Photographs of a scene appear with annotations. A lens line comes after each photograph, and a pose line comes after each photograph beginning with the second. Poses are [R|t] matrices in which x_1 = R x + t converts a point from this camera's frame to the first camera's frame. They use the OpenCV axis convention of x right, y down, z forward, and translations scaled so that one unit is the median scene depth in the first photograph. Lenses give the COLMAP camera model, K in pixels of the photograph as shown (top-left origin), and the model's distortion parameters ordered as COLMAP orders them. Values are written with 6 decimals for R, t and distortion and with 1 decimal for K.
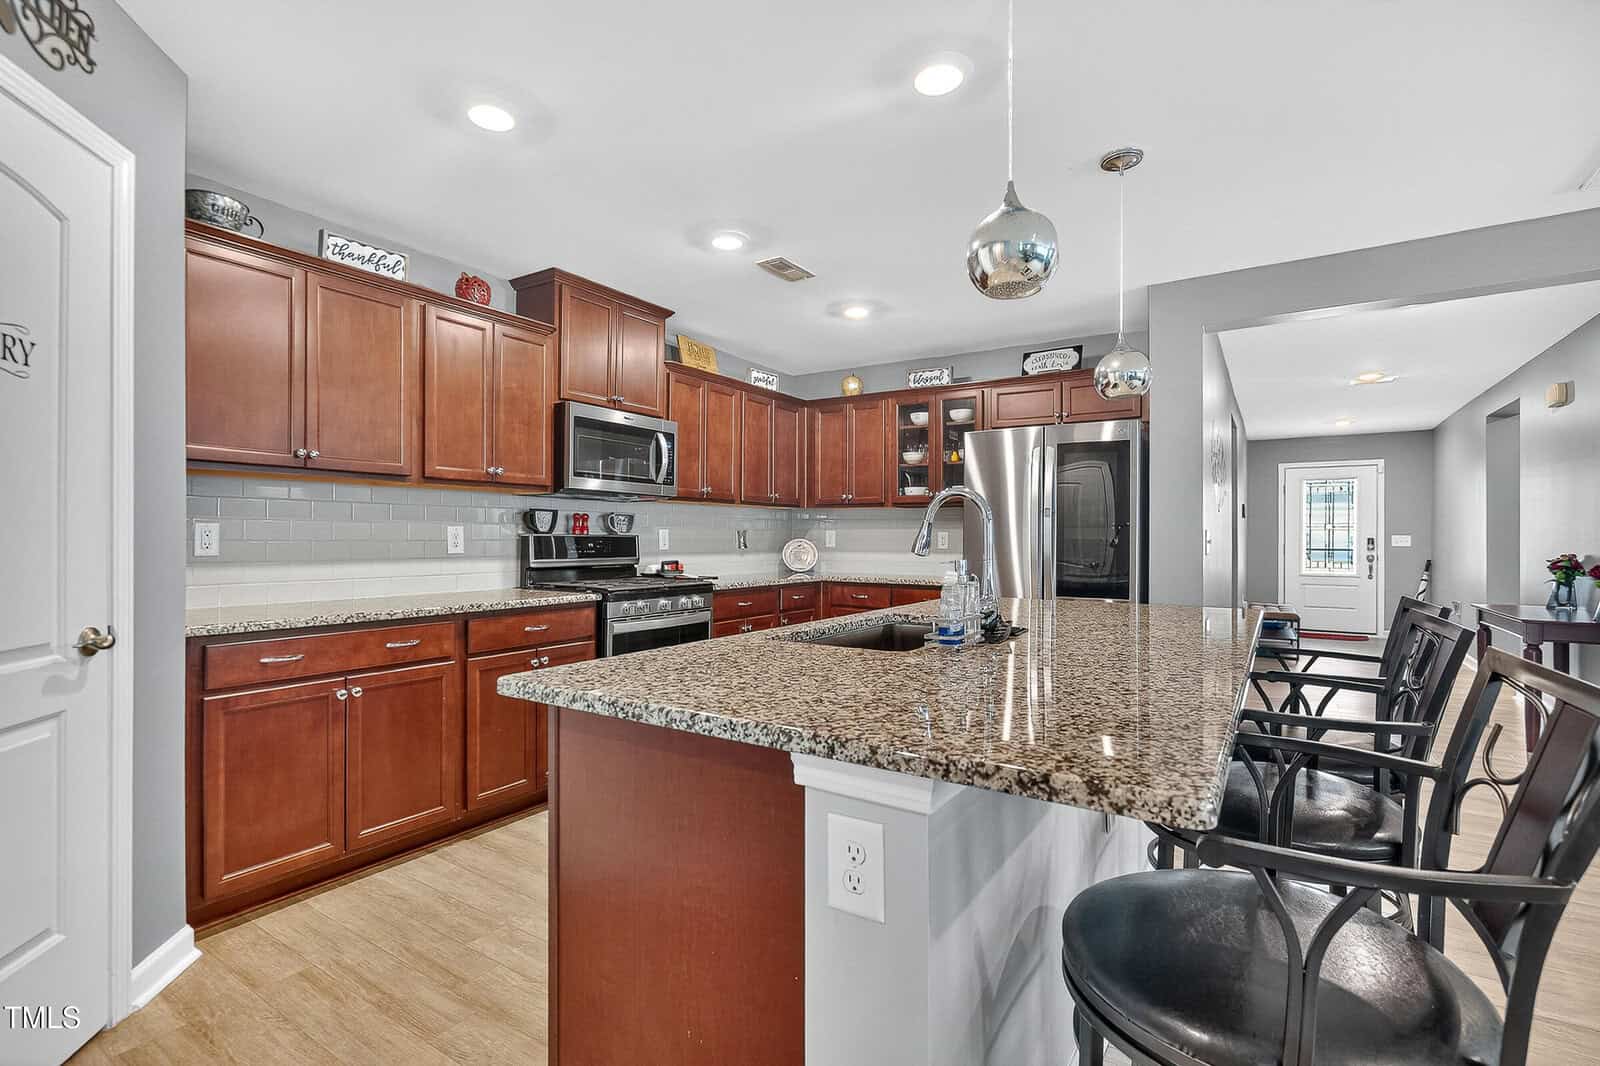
lens RADIAL K [[734.7, 0, 778.9], [0, 734.7, 535.1], [0, 0, 1]] dist [-0.004279, -0.000824]
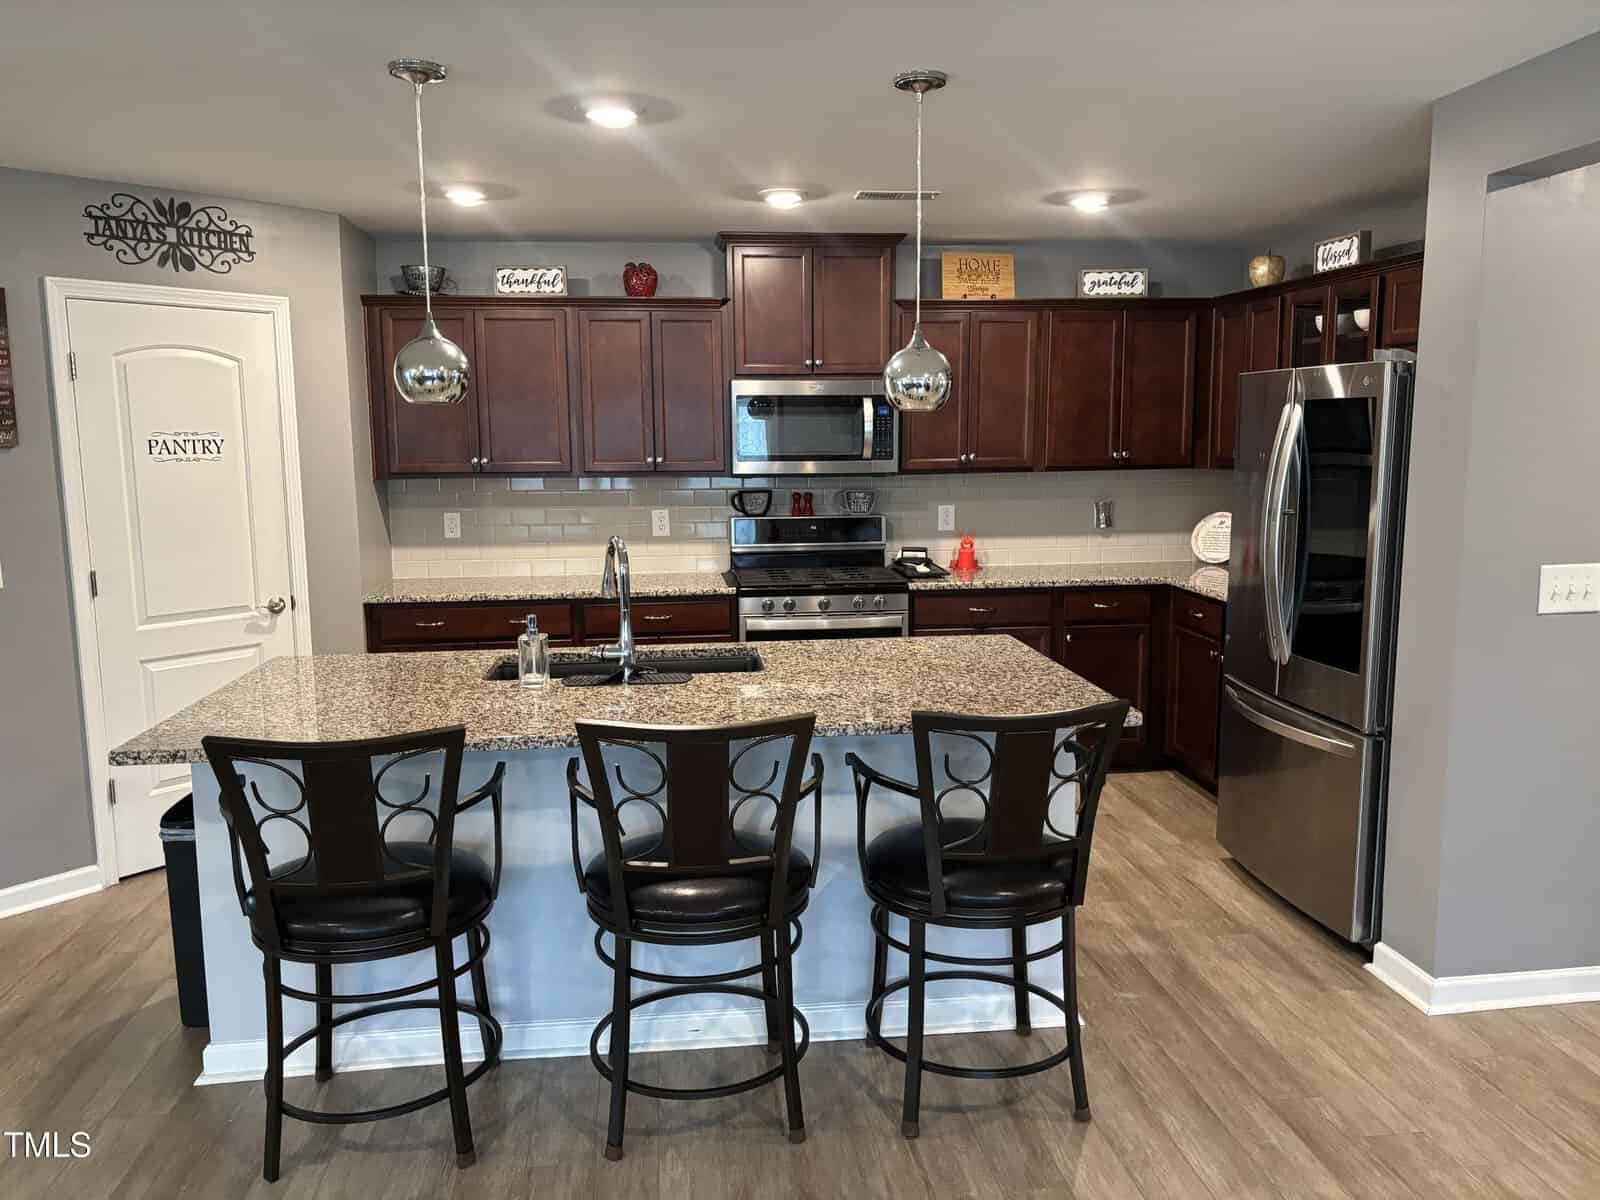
lens RADIAL K [[1136.5, 0, 799.9], [0, 1136.5, 632.6], [0, 0, 1]] dist [0.003534, 0.001734]
pose [[0.653500, 0.123094, -0.746850, 0.720912], [0.012707, 0.984765, 0.173426, -0.092357], [0.756820, -0.122824, 0.641980, 0.077739]]
